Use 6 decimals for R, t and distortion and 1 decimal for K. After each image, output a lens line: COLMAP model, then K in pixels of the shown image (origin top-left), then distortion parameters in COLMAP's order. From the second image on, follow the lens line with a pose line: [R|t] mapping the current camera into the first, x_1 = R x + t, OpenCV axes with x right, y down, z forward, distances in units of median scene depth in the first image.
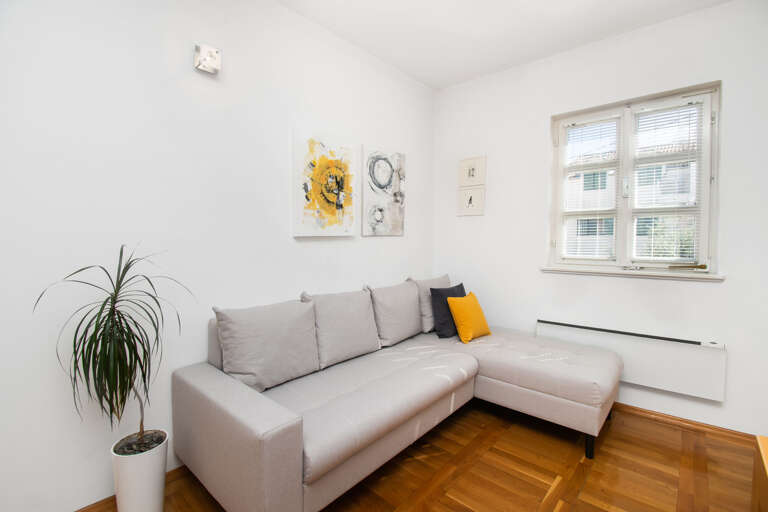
lens RADIAL K [[346.5, 0, 371.2], [0, 346.5, 256.9], [0, 0, 1]] dist [-0.020846, -0.000887]
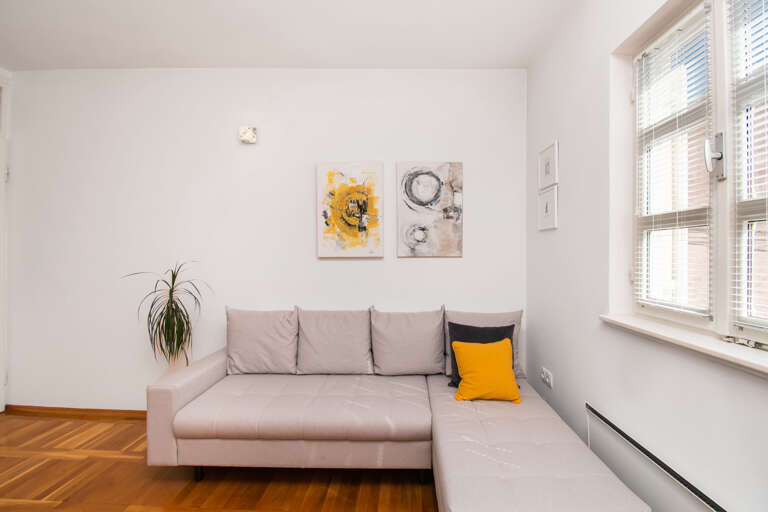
lens RADIAL K [[350.1, 0, 403.6], [0, 350.1, 259.5], [0, 0, 1]] dist [-0.015494, -0.000627]
pose [[0.668663, 0.019373, -0.743313, 0.779743], [-0.046981, 0.998764, -0.016232, -0.041787], [0.742080, 0.045776, 0.668746, 0.391027]]
